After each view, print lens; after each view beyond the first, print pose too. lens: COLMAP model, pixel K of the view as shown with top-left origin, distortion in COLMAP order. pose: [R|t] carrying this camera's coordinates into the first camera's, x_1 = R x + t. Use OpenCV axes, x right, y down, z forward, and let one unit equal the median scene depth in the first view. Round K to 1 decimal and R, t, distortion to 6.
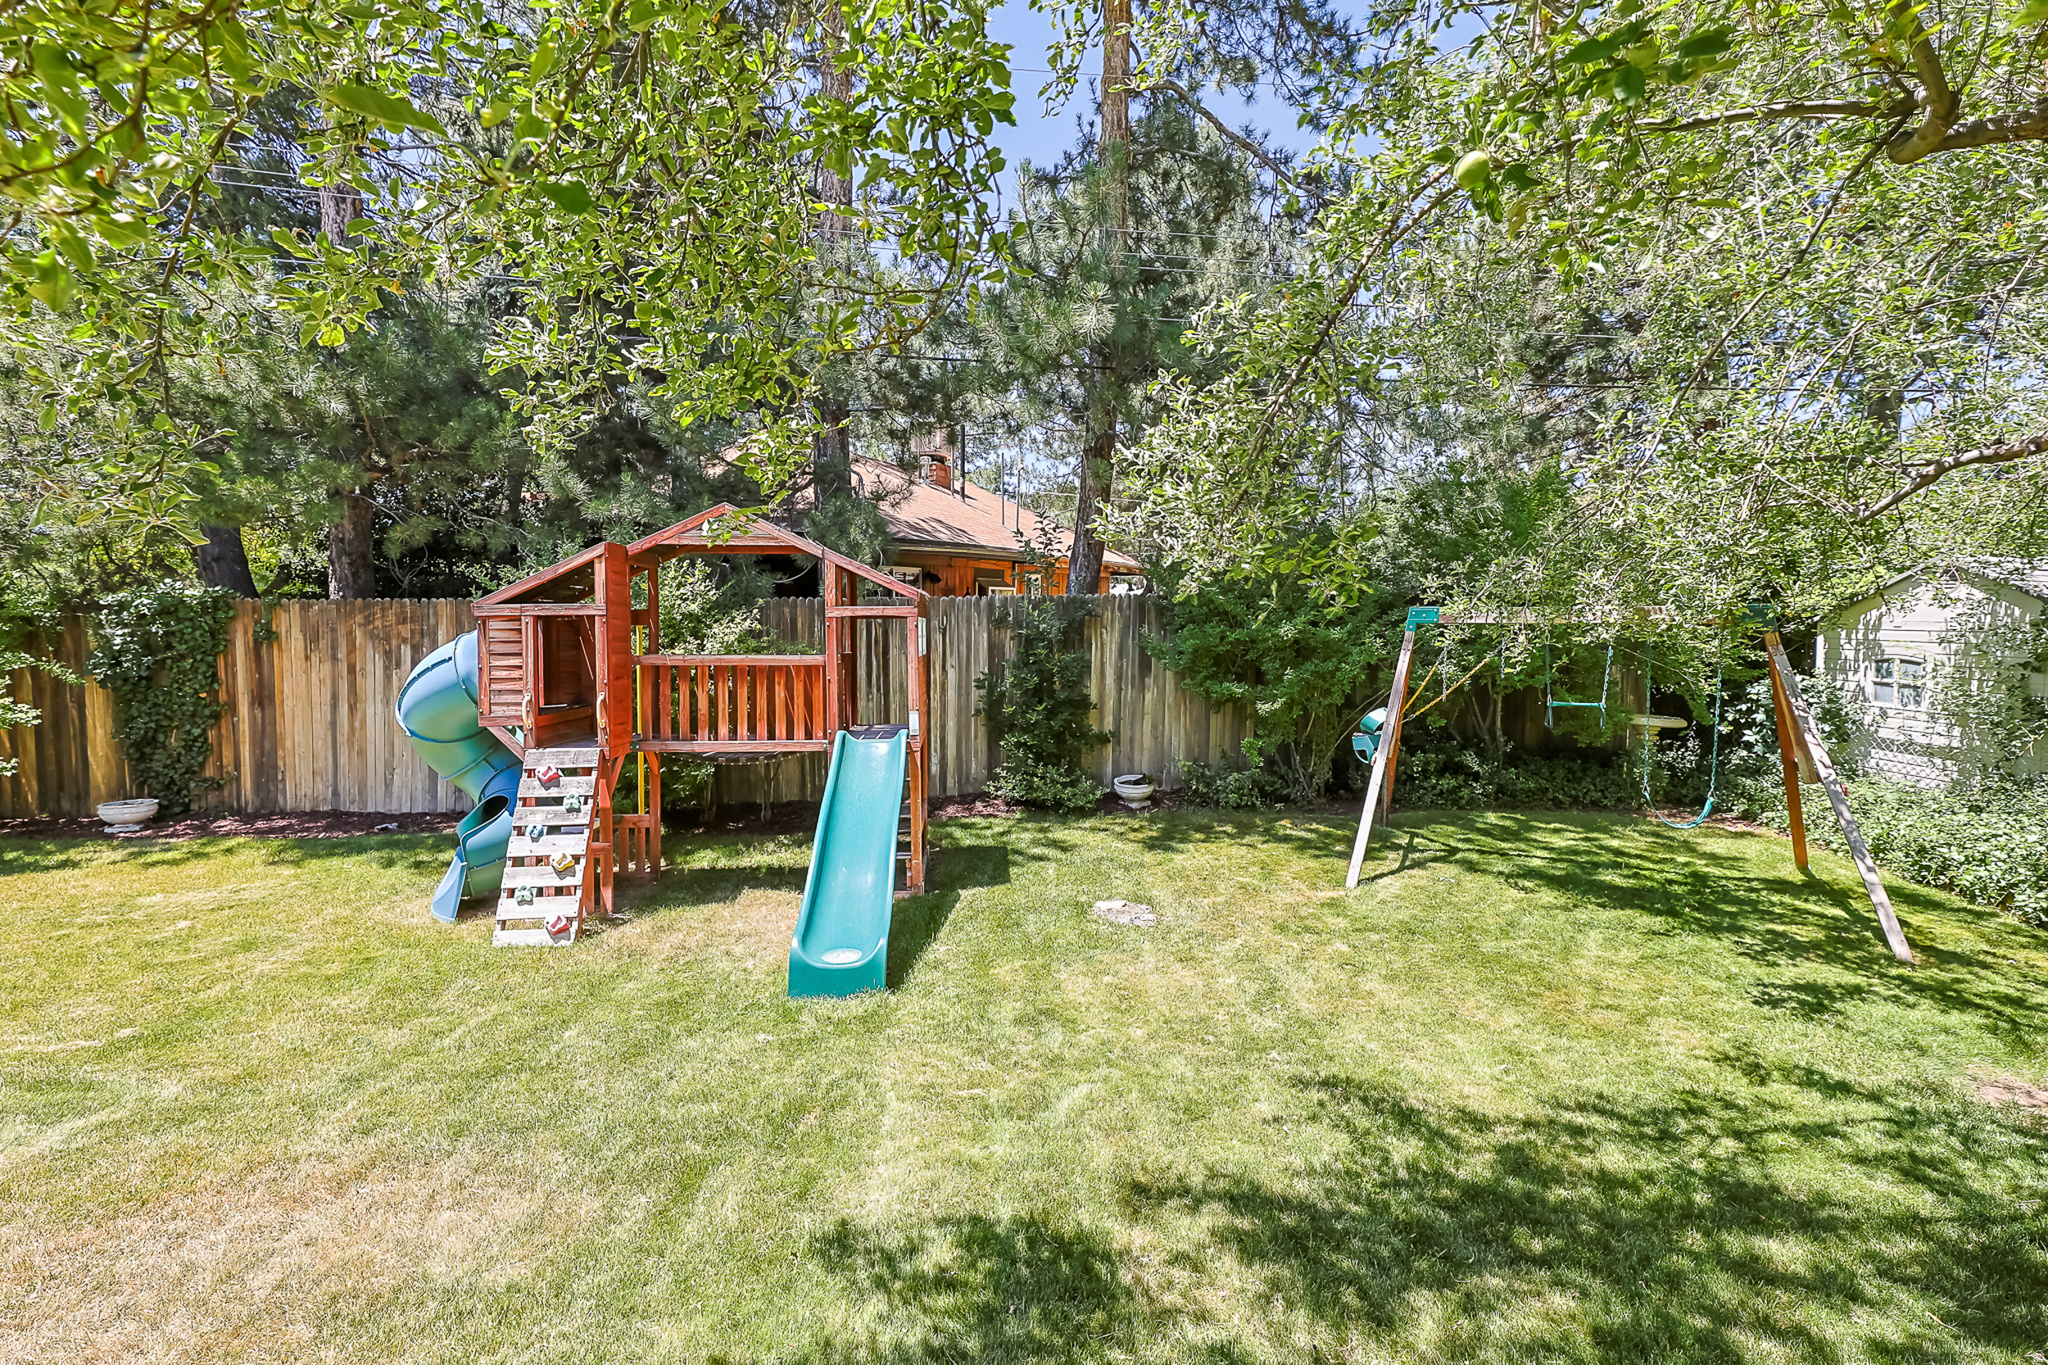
lens RADIAL K [[849.3, 0, 1020.6], [0, 849.3, 667.3], [0, 0, 1]] dist [-0.000116, 0.000044]
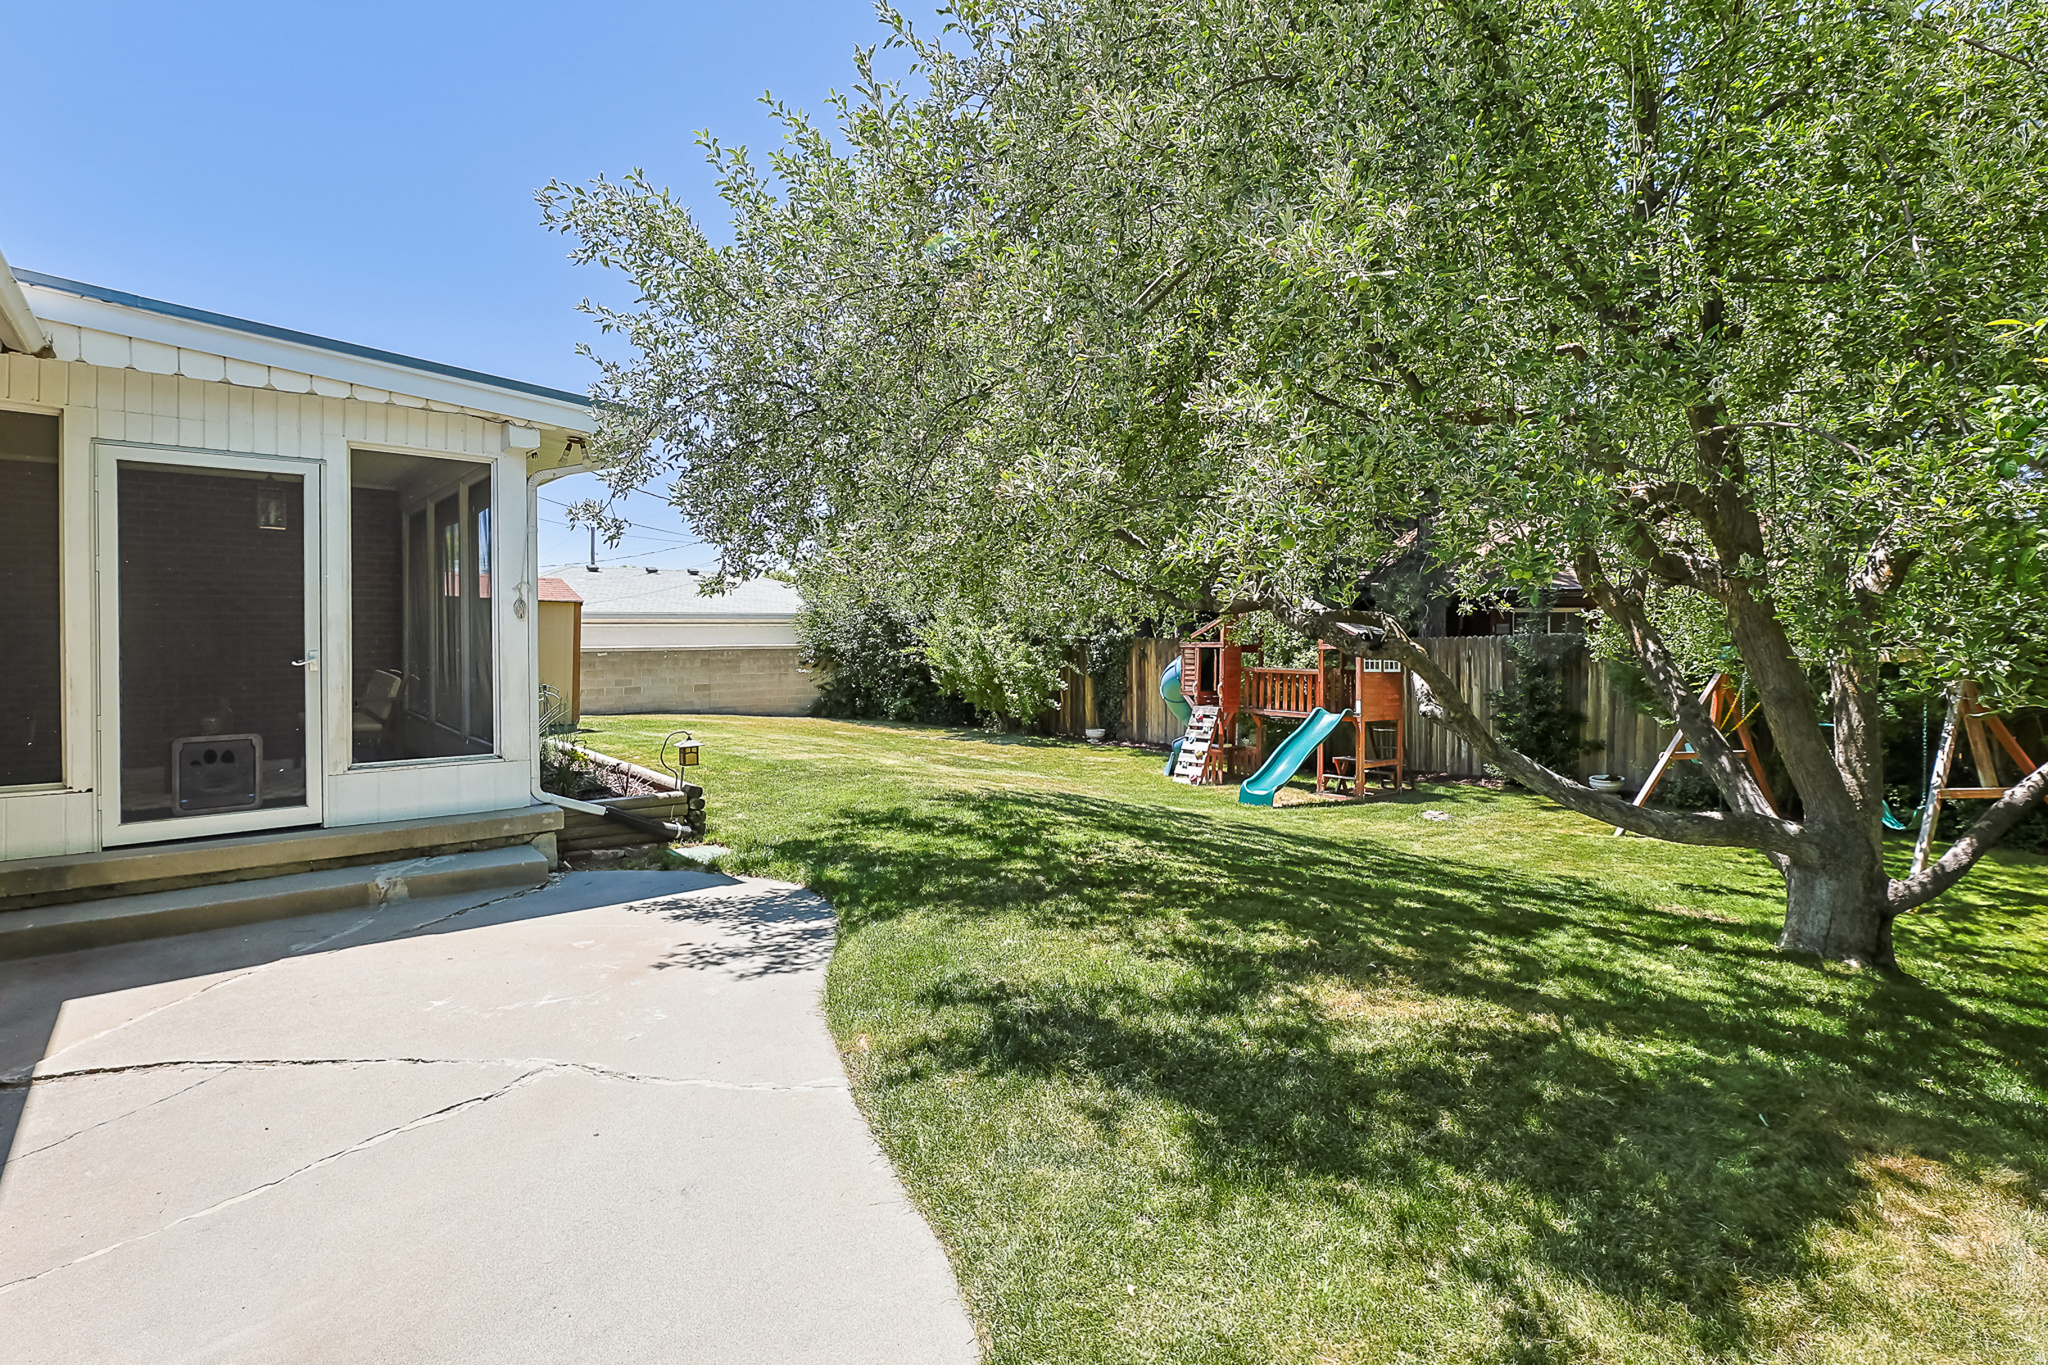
lens RADIAL K [[849.3, 0, 1020.6], [0, 849.3, 667.3], [0, 0, 1]] dist [-0.000116, 0.000044]
pose [[0.582830, 0.027464, -0.812130, 0.854868], [-0.052003, 0.998641, -0.003549, 0.020259], [0.810928, 0.044302, 0.583466, -0.622333]]
